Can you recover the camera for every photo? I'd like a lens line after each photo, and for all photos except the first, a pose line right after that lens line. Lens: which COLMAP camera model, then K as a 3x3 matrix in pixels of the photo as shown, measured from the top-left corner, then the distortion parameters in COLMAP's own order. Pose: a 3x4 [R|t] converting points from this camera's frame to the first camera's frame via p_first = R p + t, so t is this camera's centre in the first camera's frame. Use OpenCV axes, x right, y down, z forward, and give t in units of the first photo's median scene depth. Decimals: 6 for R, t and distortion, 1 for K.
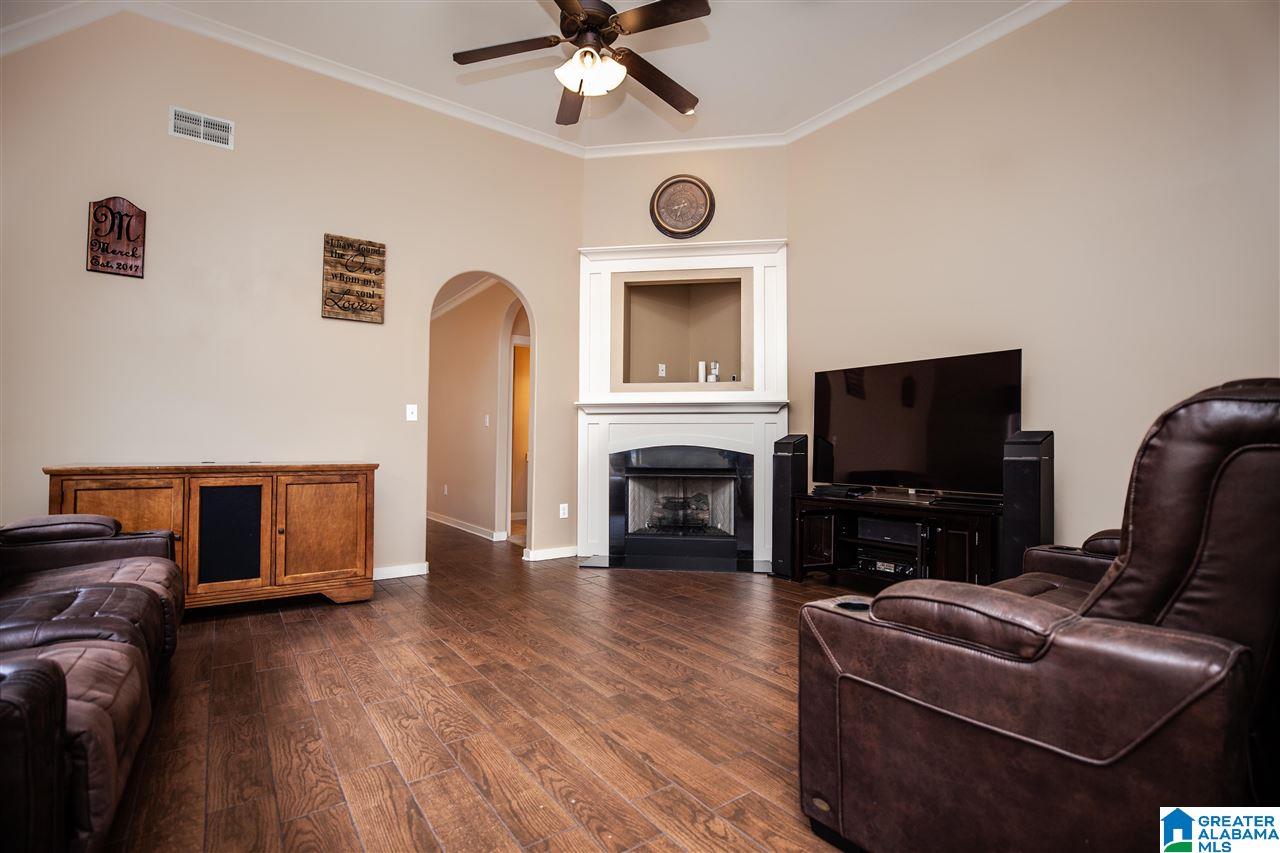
lens RADIAL K [[588.6, 0, 642.7], [0, 588.6, 434.8], [0, 0, 1]] dist [-0.001436, -0.000026]
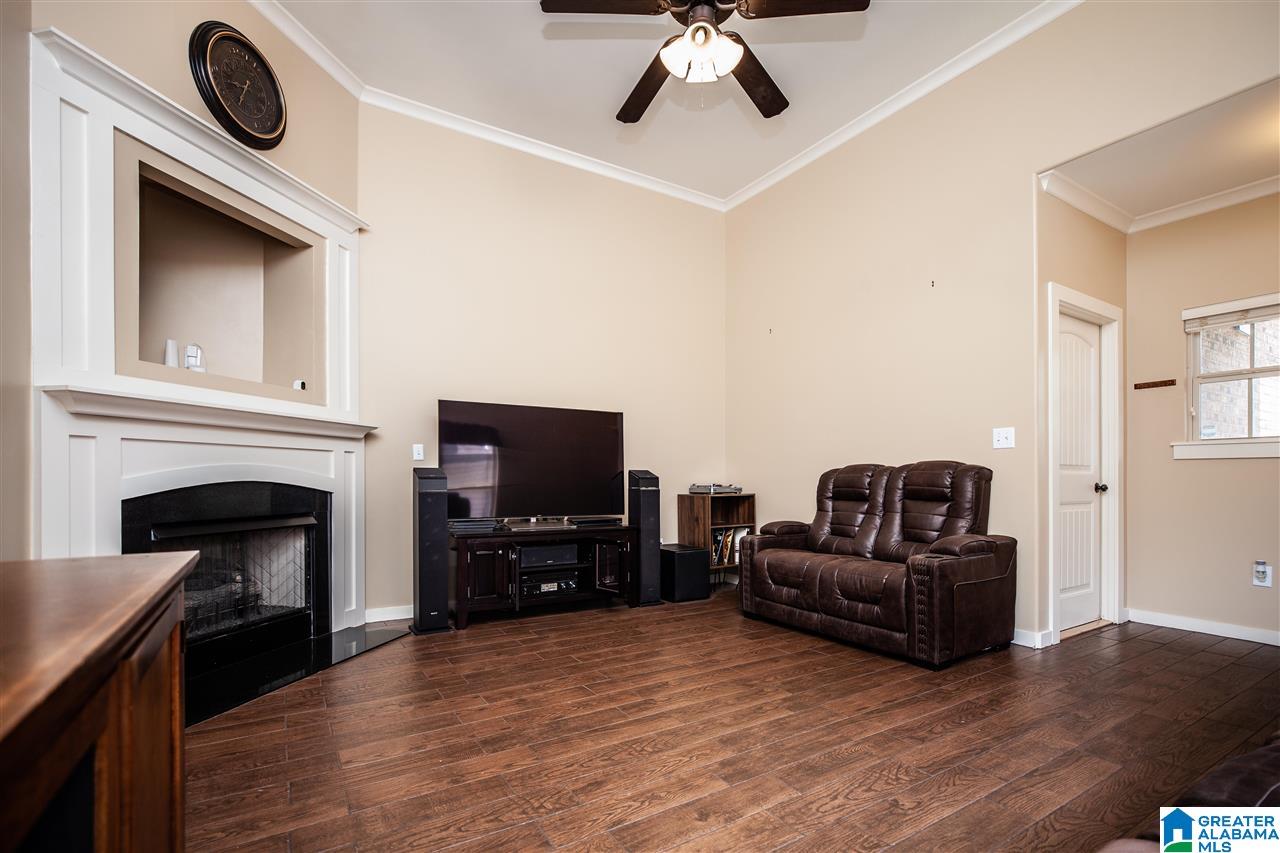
lens RADIAL K [[597.6, 0, 643.1], [0, 597.6, 477.4], [0, 0, 1]] dist [-0.002040, 0.000463]
pose [[0.065152, 0.000049, 0.997875, -0.783021], [-0.015975, 0.999872, 0.000994, 0.009707], [-0.997747, -0.016006, 0.065145, 0.806971]]
